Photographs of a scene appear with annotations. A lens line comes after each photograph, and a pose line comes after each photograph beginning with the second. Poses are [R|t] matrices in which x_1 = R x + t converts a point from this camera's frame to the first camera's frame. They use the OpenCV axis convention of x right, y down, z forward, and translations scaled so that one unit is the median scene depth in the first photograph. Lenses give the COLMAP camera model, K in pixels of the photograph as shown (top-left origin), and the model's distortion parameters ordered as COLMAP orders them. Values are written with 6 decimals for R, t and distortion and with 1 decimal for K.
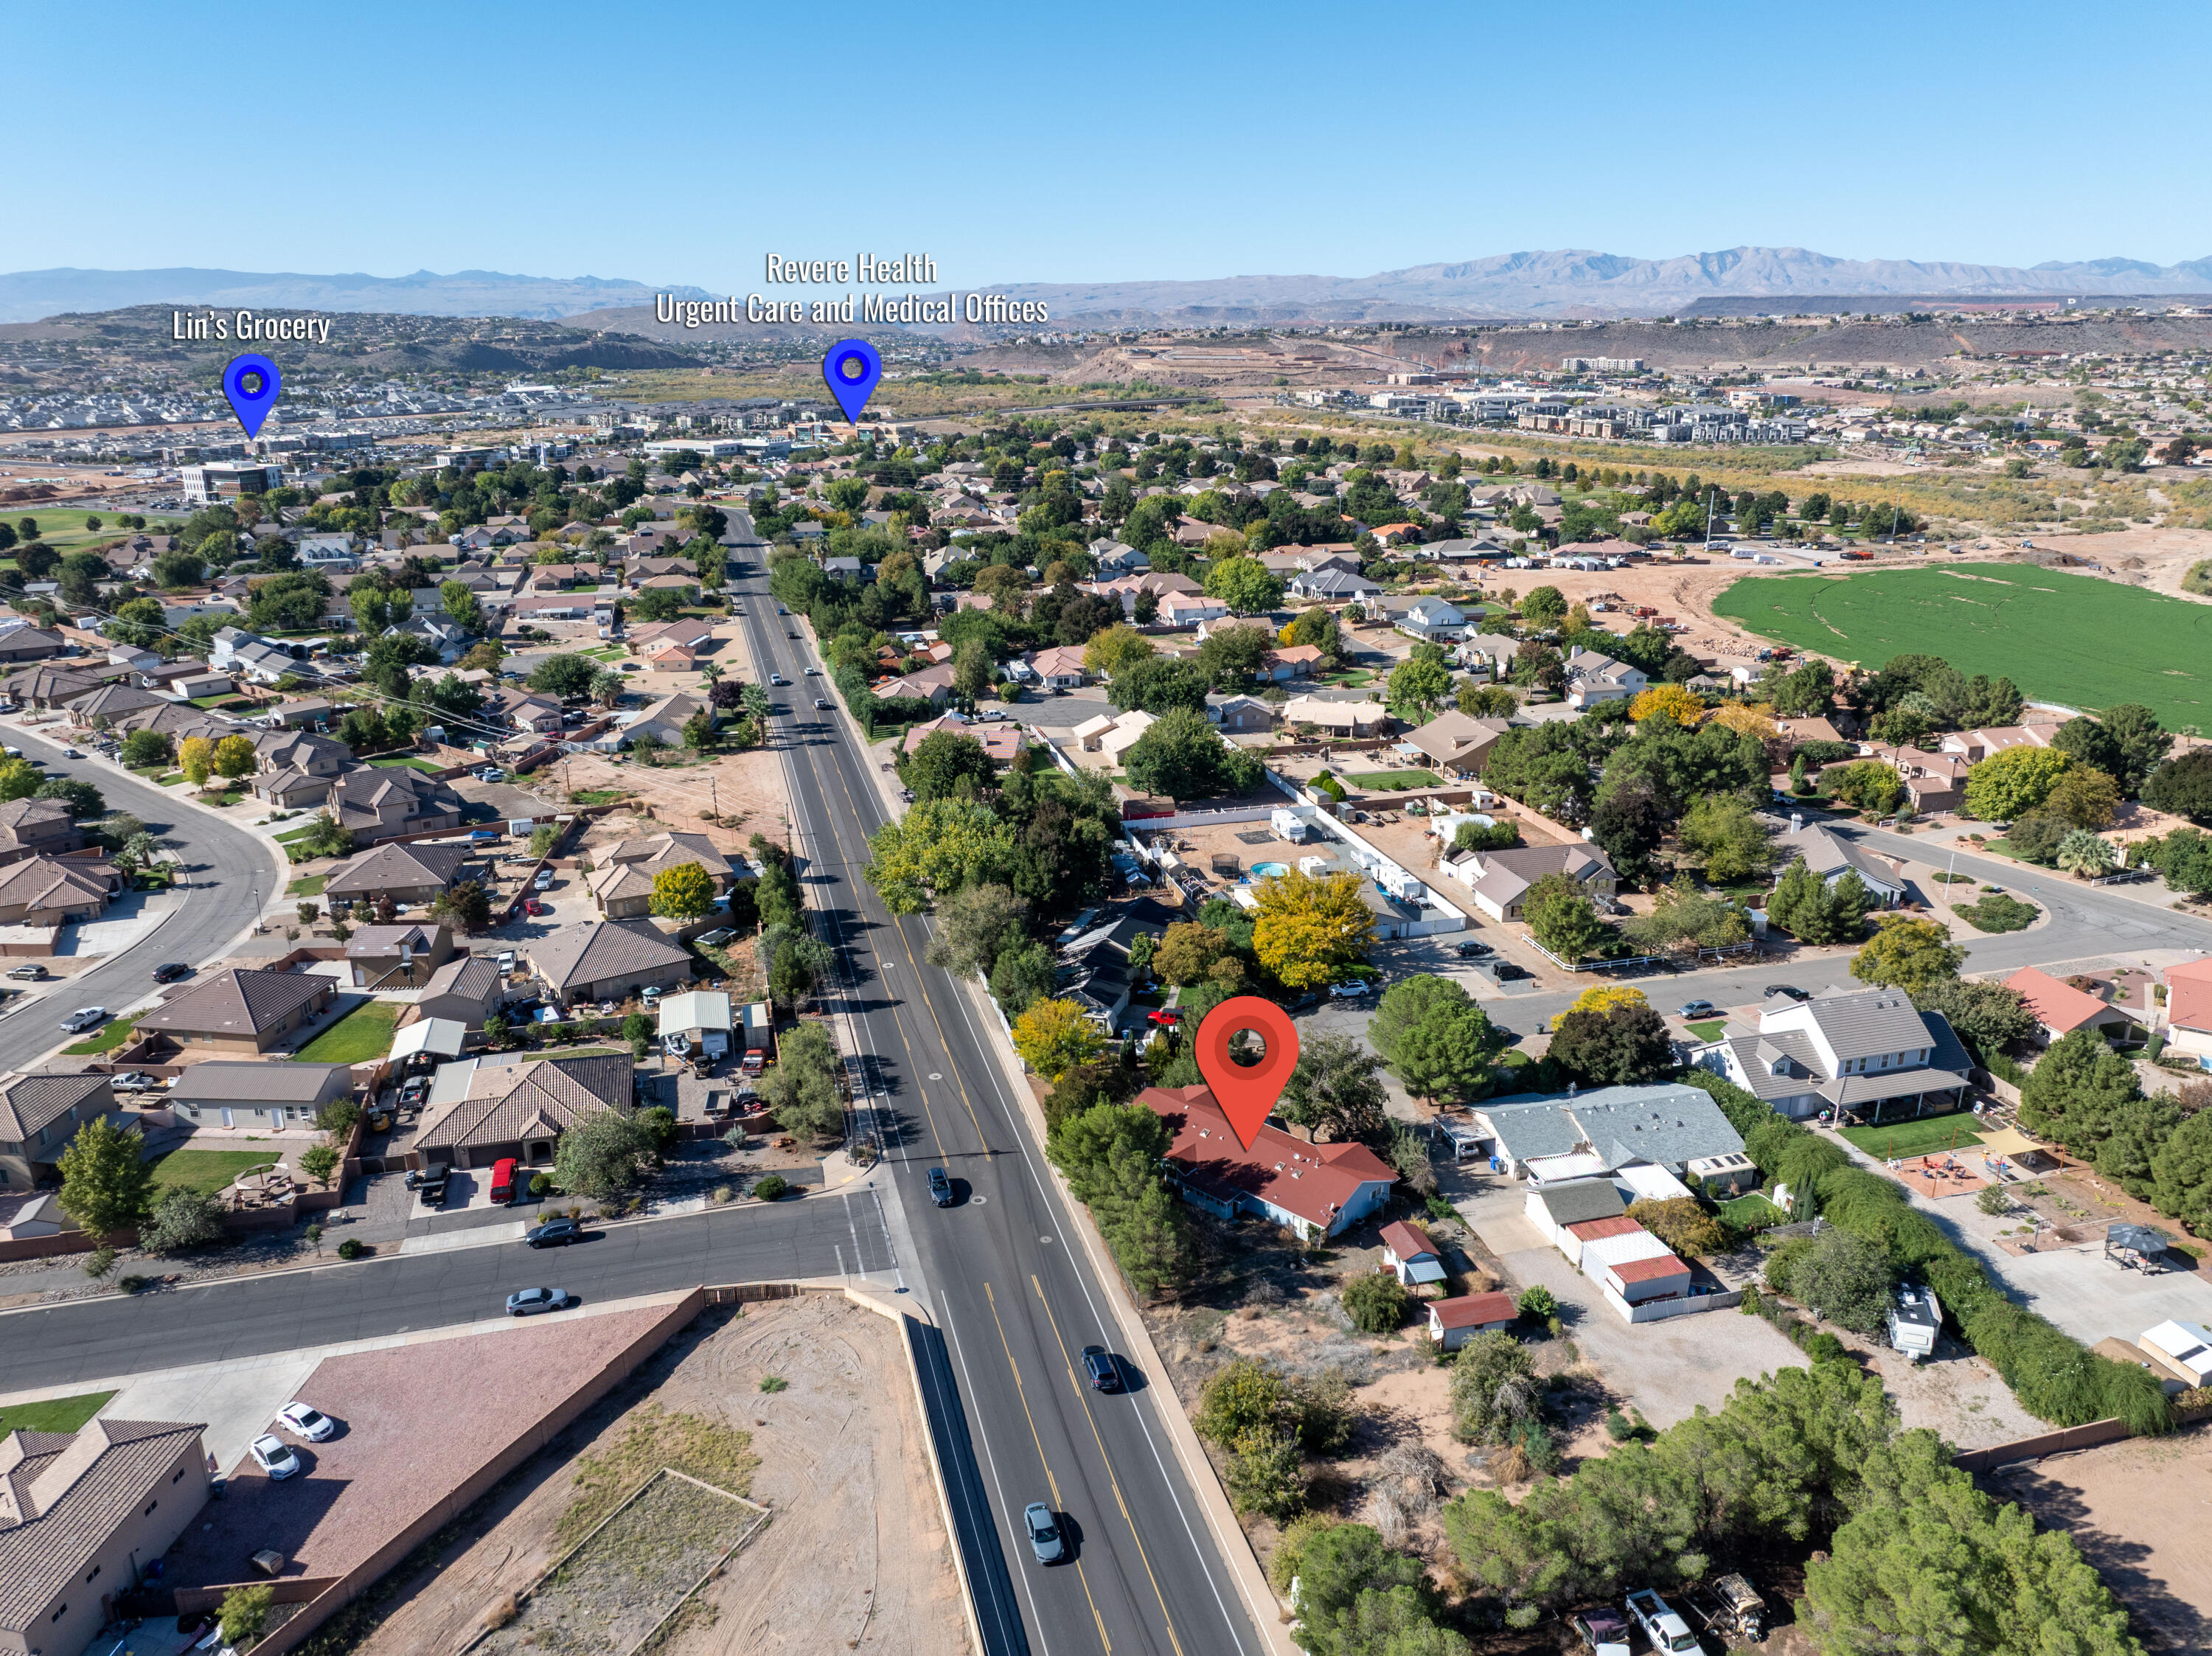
lens RADIAL K [[1564.7, 0, 1106.0], [0, 1564.7, 828.0], [0, 0, 1]] dist [-0.039732, 0.007129]
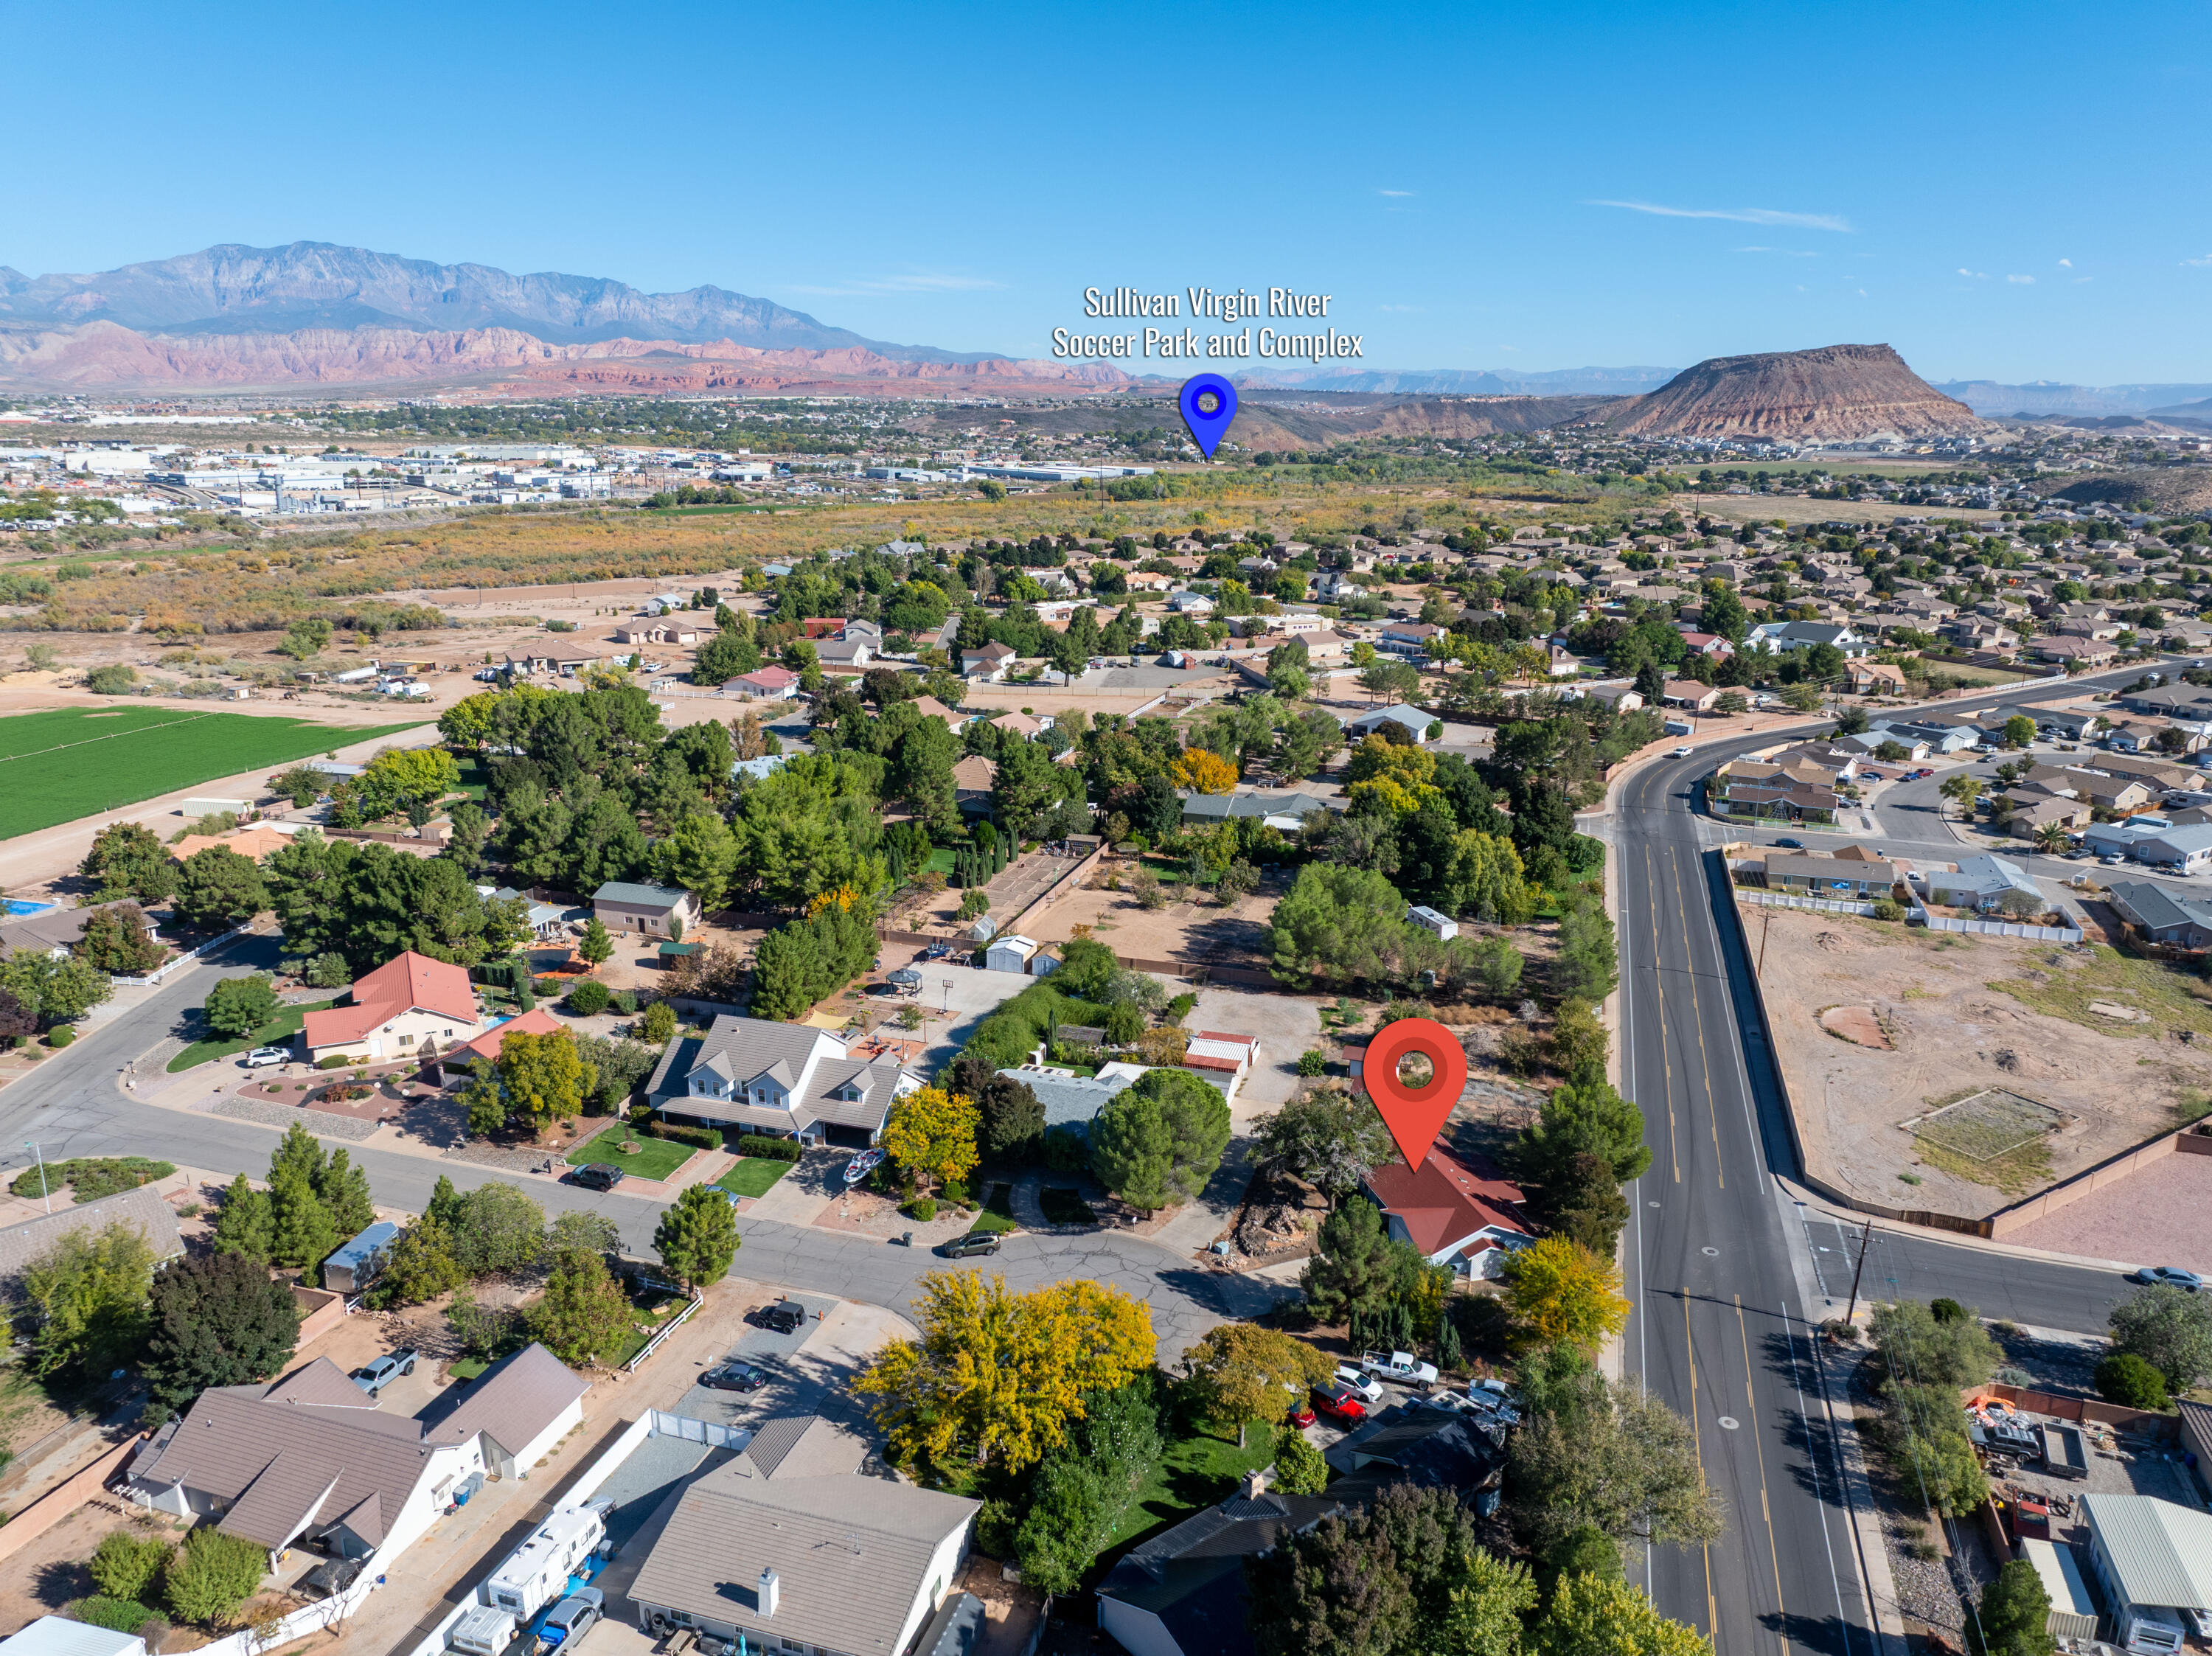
lens RADIAL K [[1564.7, 0, 1106.0], [0, 1564.7, 828.0], [0, 0, 1]] dist [-0.039732, 0.007129]
pose [[-0.845907, -0.141305, 0.514270, -0.213652], [0.158919, 0.853677, 0.495964, -0.499913], [-0.509103, 0.501267, -0.699675, 1.664101]]
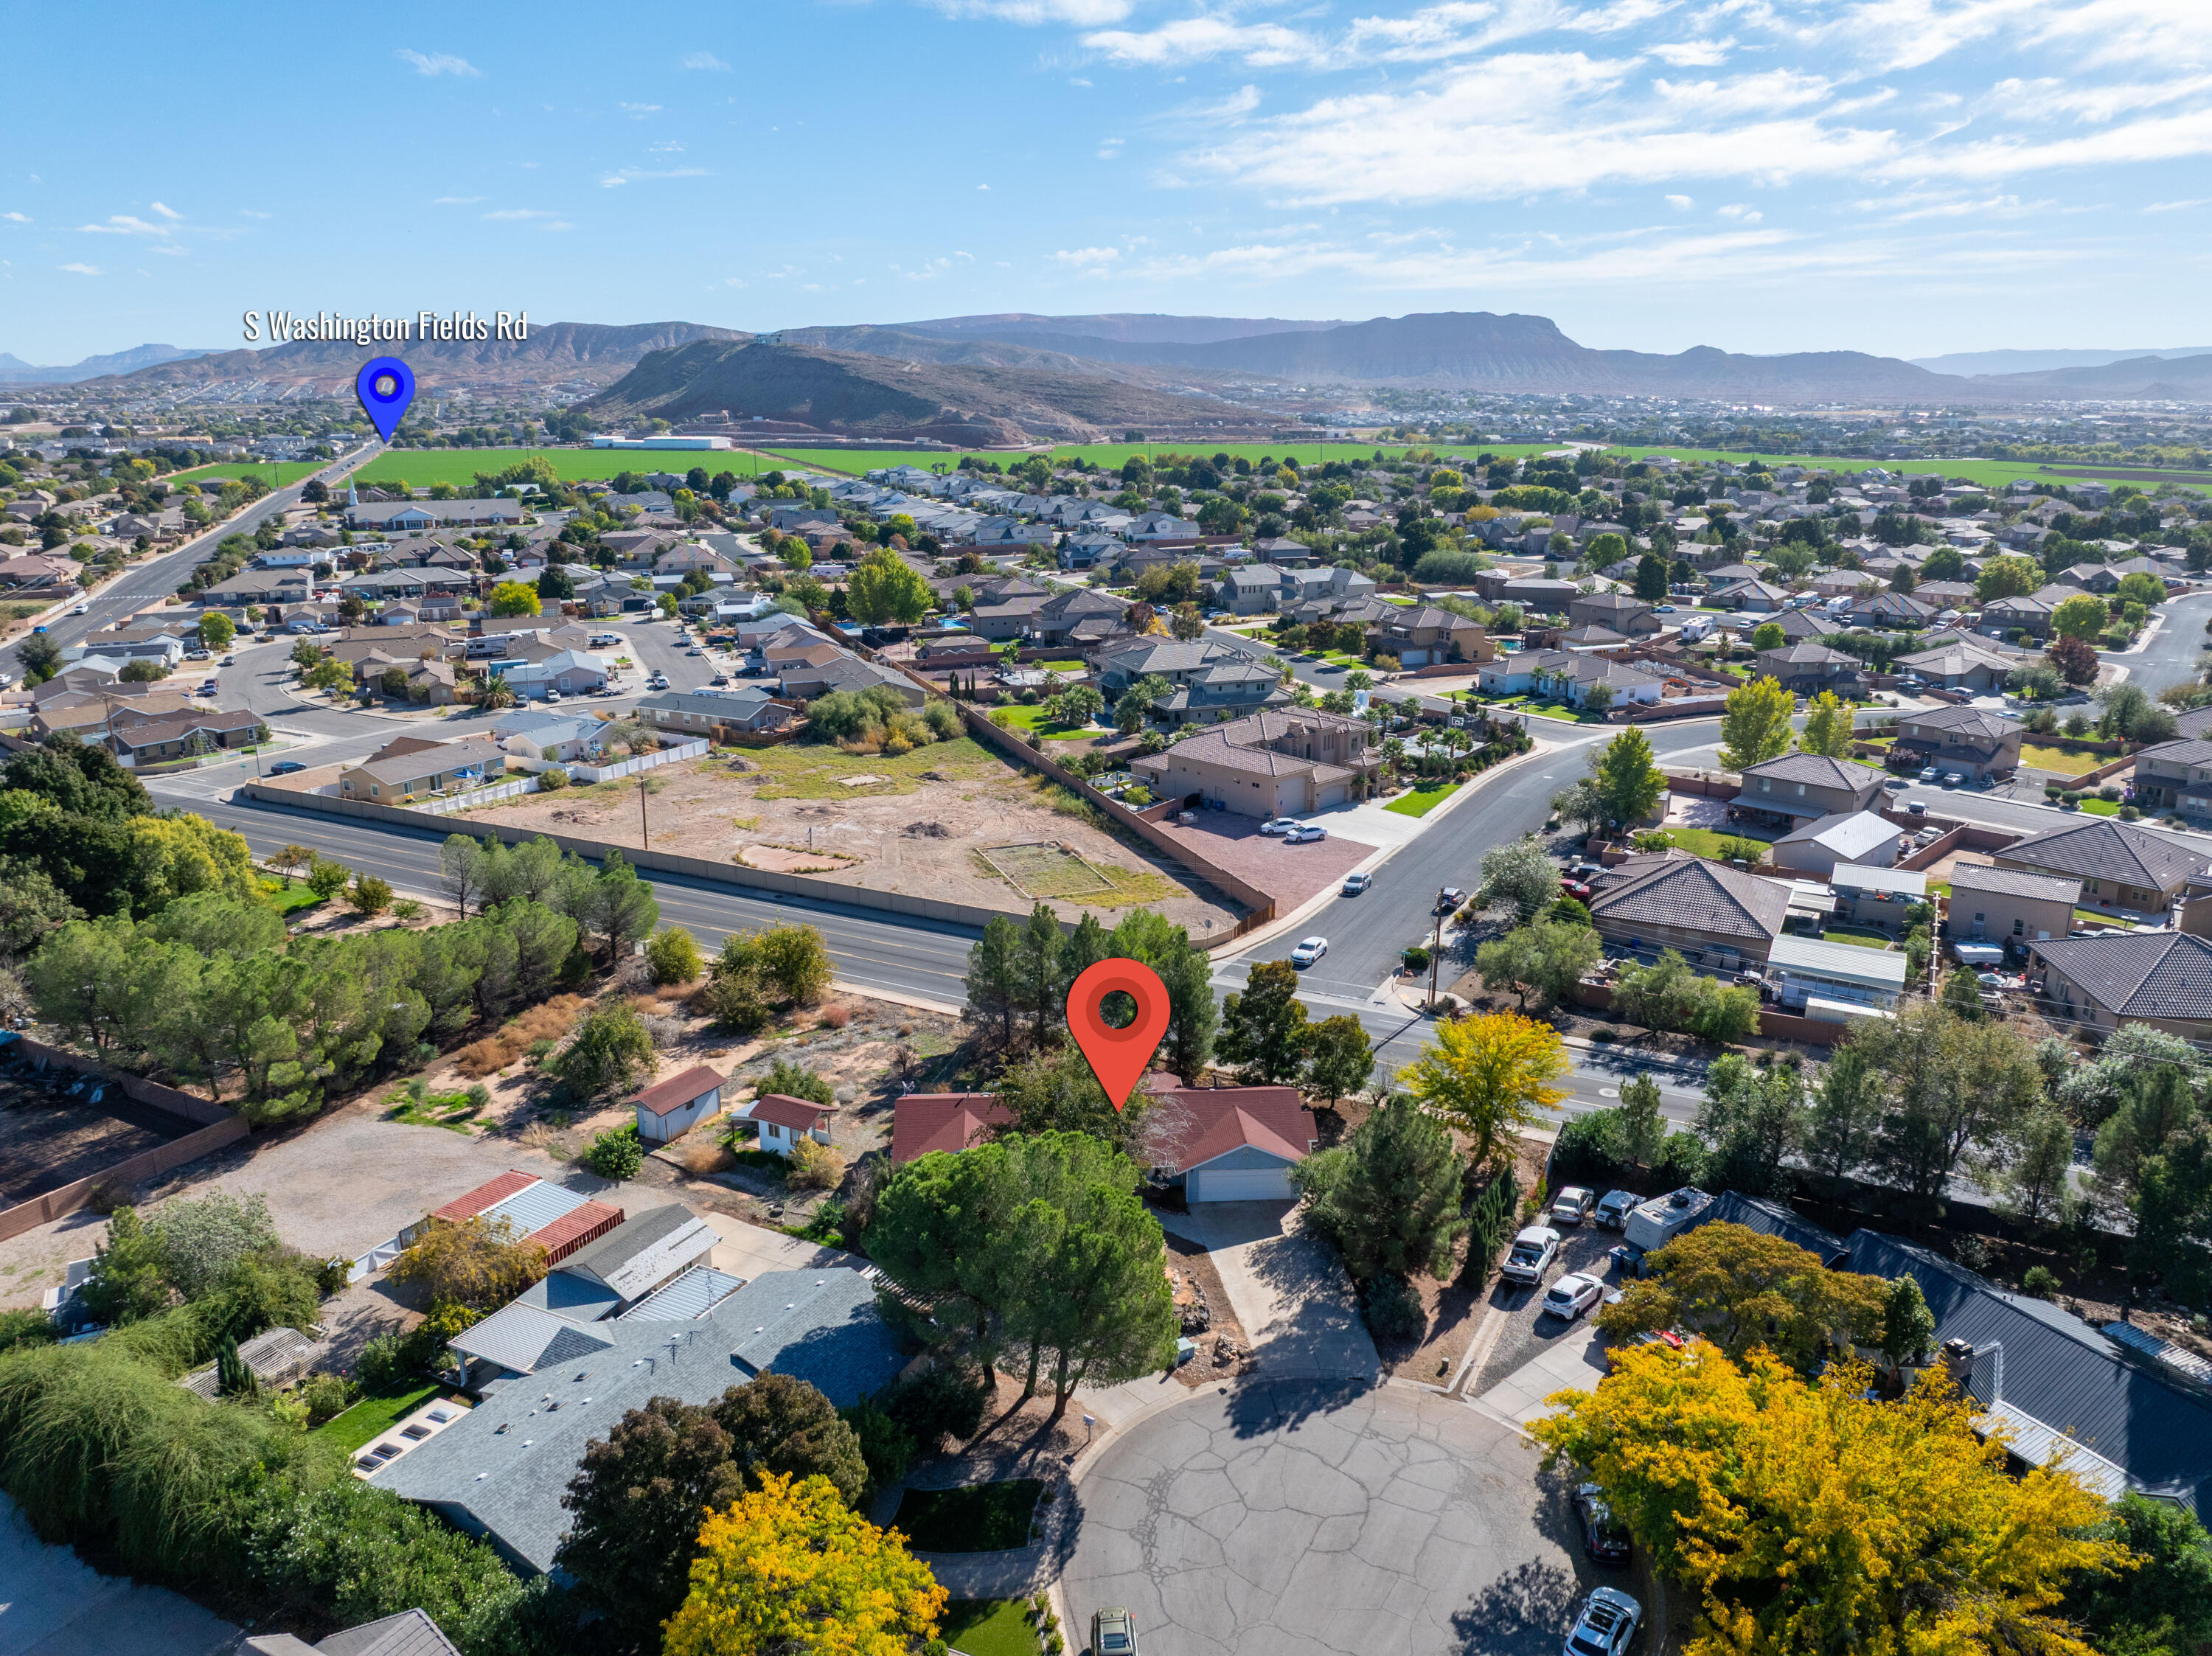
lens RADIAL K [[1552.4, 0, 1106.0], [0, 1552.4, 828.0], [0, 0, 1]] dist [-0.071657, 0.045151]
pose [[-0.684287, 0.198045, -0.701805, 0.531581], [-0.222671, 0.859698, 0.459714, -0.214267], [0.694384, 0.470848, -0.544181, 1.293051]]
